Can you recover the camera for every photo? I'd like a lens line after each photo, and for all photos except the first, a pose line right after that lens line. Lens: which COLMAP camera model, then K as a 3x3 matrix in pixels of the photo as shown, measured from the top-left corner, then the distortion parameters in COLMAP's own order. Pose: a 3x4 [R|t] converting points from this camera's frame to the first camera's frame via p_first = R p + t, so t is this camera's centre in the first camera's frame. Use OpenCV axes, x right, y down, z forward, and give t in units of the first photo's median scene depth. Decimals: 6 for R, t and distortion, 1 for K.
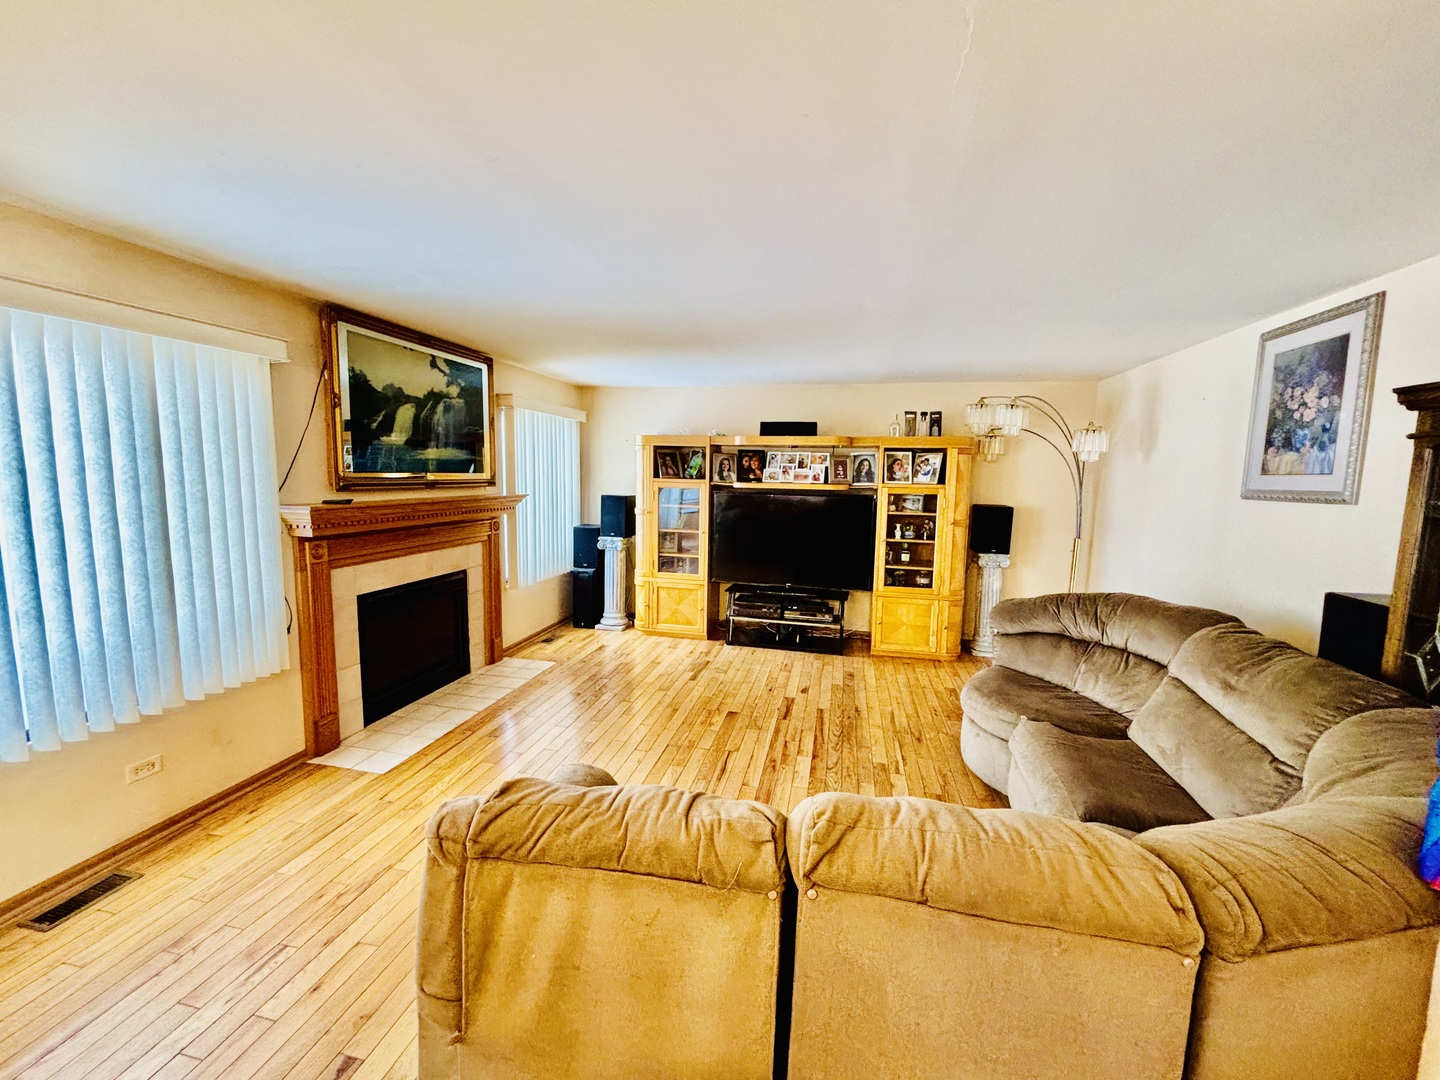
lens RADIAL K [[567.6, 0, 721.6], [0, 567.6, 536.8], [0, 0, 1]] dist [-0.008583, 0.000336]
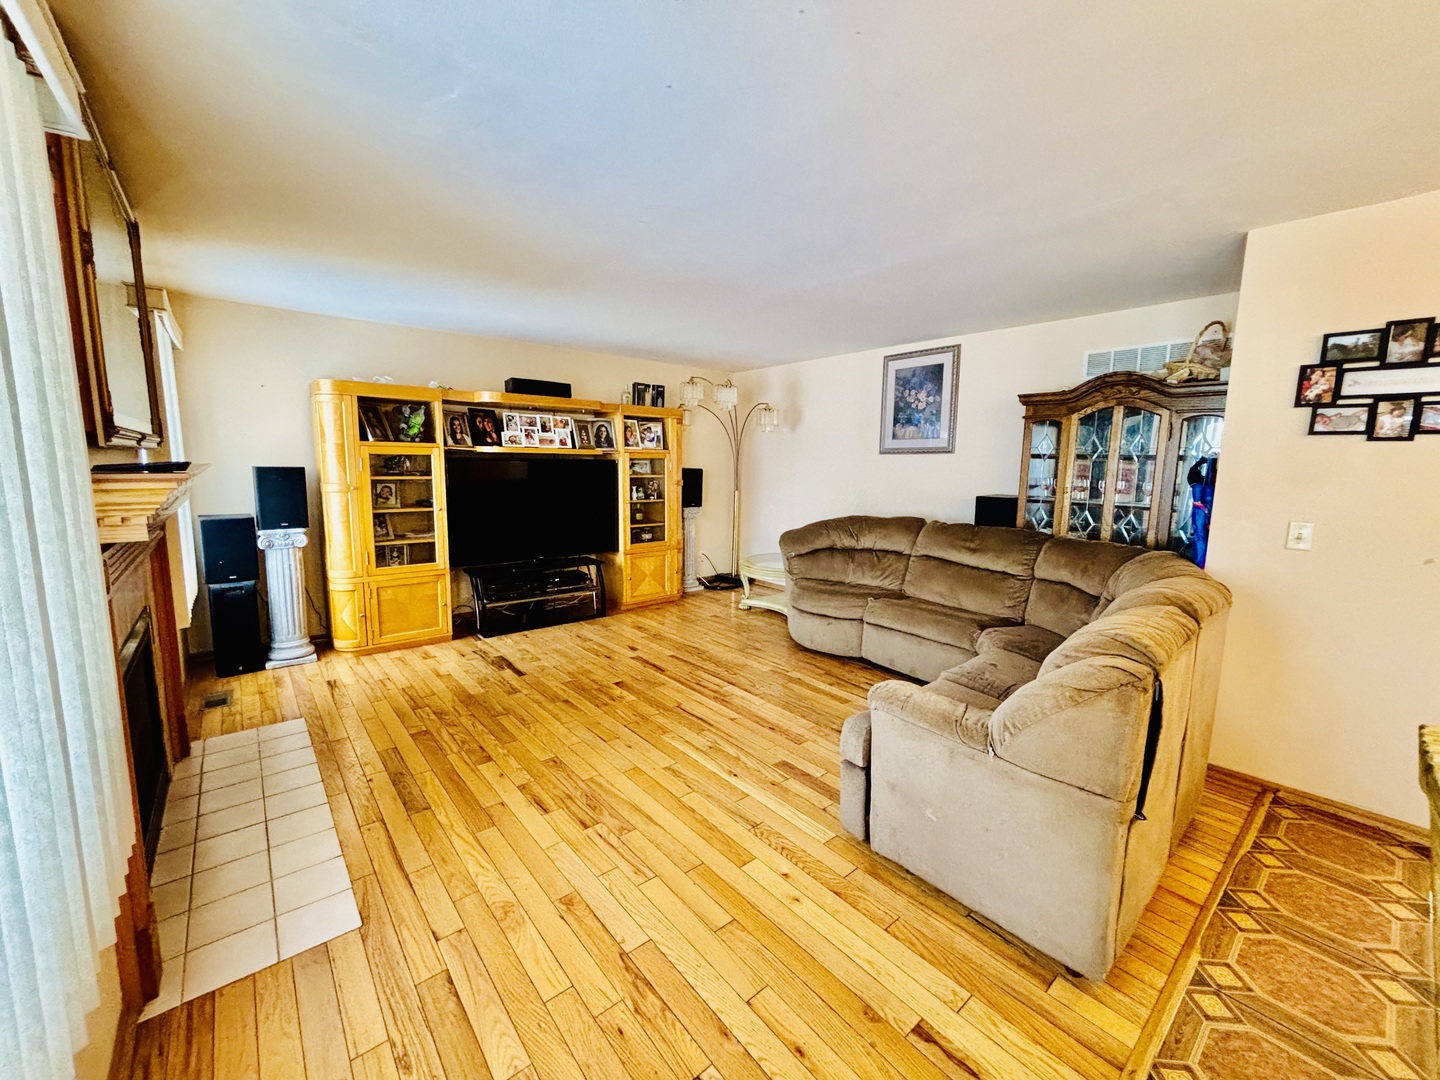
lens RADIAL K [[567.6, 0, 721.6], [0, 567.6, 536.8], [0, 0, 1]] dist [-0.008583, 0.000336]
pose [[0.616340, -0.112804, 0.779358, -0.445250], [0.086902, 0.993385, 0.075058, 0.006240], [-0.782670, 0.021467, 0.622066, 0.197920]]
